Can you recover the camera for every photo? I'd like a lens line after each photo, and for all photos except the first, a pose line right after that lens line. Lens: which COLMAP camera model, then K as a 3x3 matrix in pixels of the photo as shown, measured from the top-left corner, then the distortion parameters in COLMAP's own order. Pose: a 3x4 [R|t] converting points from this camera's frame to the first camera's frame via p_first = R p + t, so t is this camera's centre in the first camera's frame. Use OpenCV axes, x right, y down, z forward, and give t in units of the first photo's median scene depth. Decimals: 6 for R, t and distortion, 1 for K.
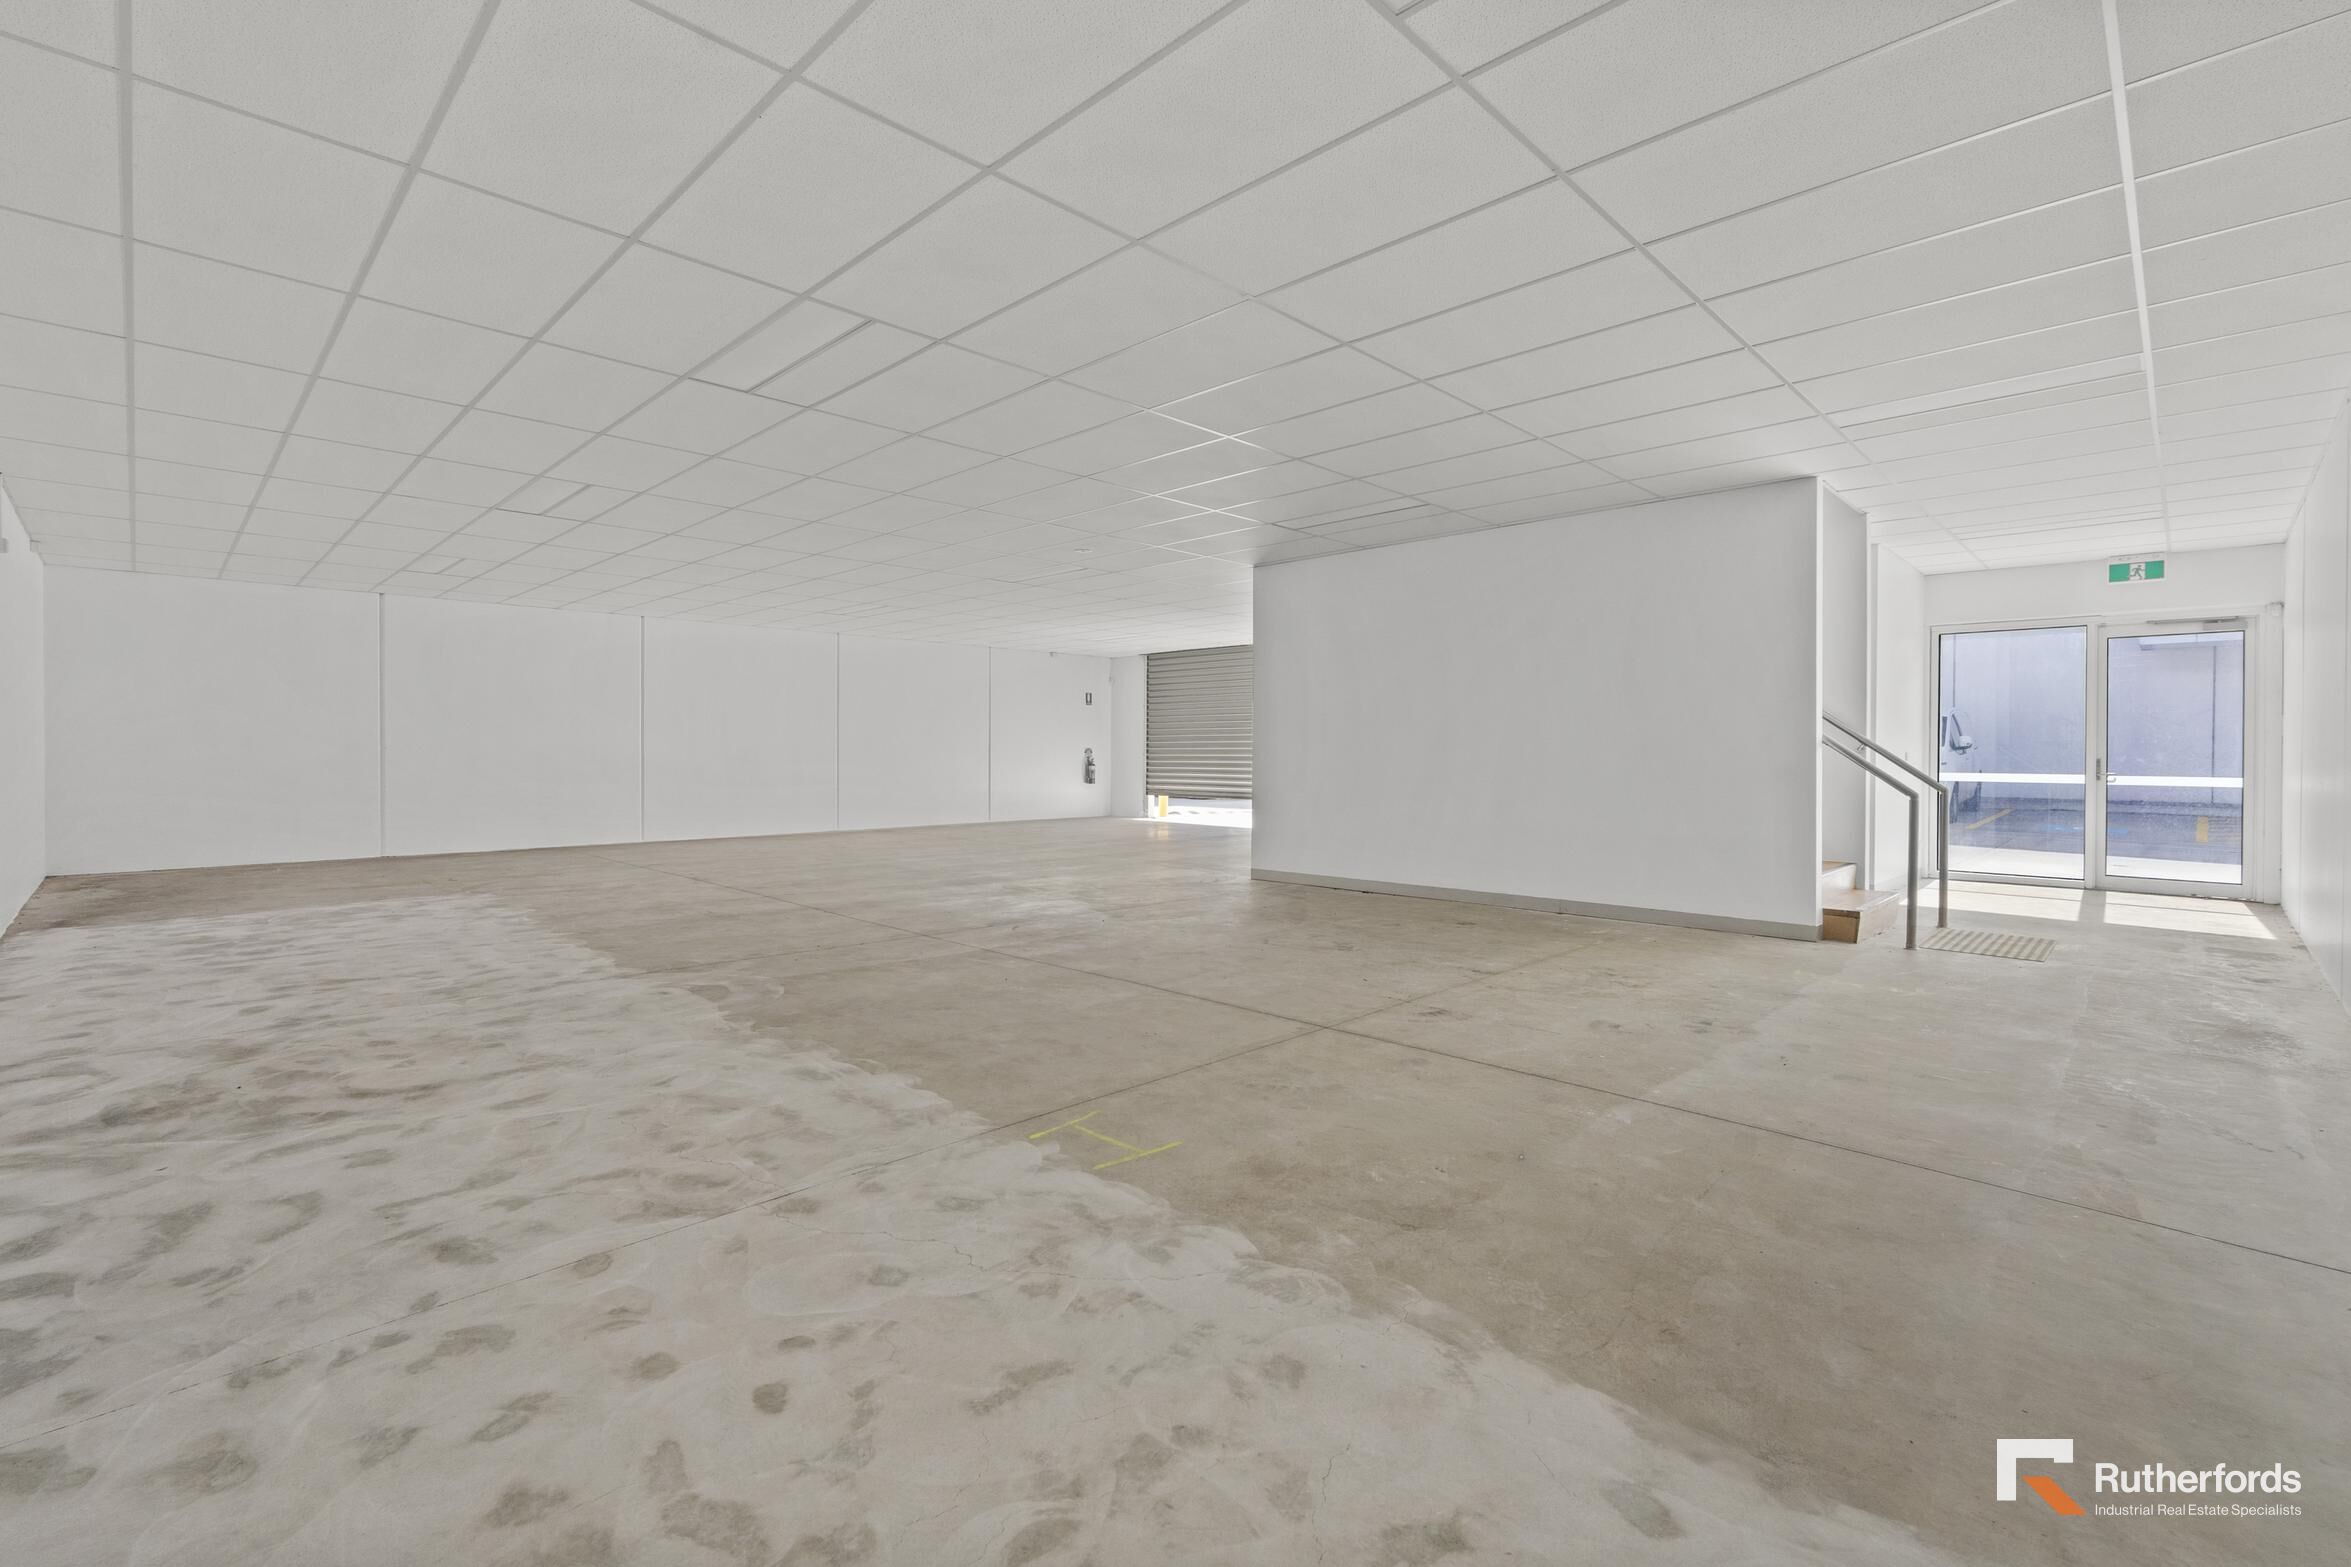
lens RADIAL K [[1050.4, 0, 1183.8], [0, 1050.4, 777.4], [0, 0, 1]] dist [-0.009123, 0.000152]
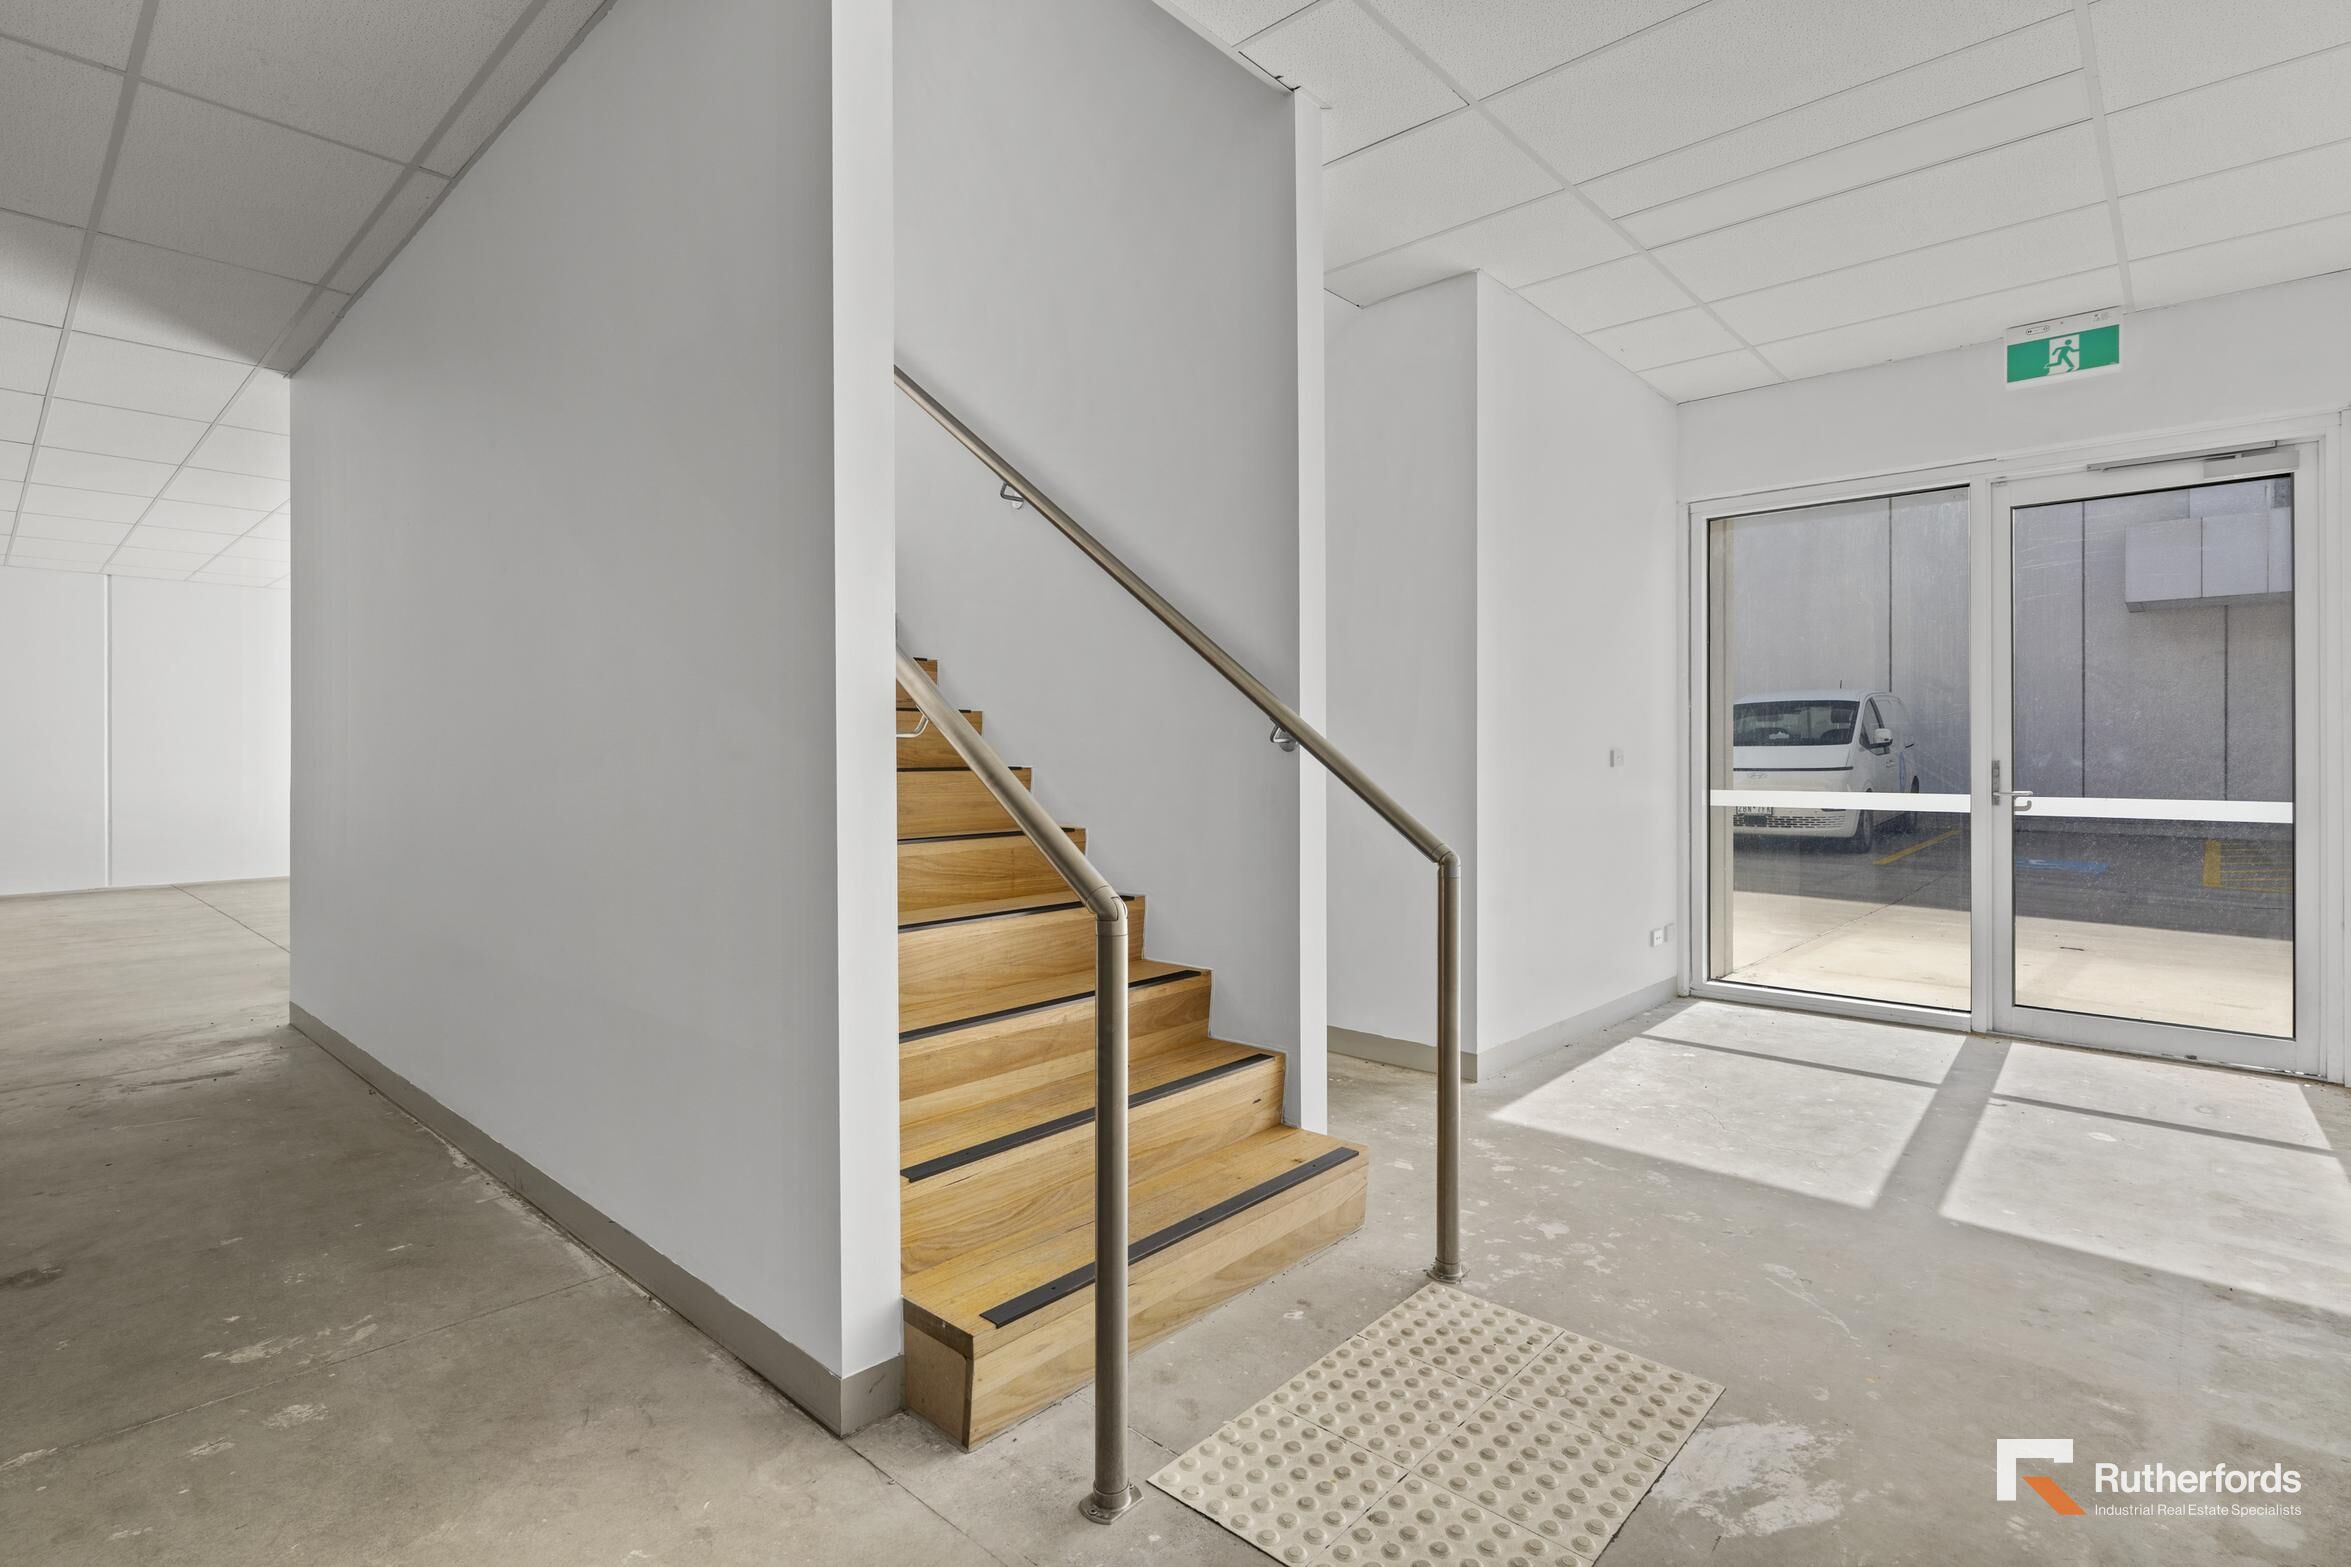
lens RADIAL K [[1117.7, 0, 1167.8], [0, 1117.7, 773.6], [0, 0, 1]] dist [-0.020765, -0.000005]
pose [[0.999666, -0.002394, 0.025749, 0.502530], [0.002642, 0.999950, -0.009616, -0.008176], [-0.025725, 0.009681, 0.999622, 0.522670]]
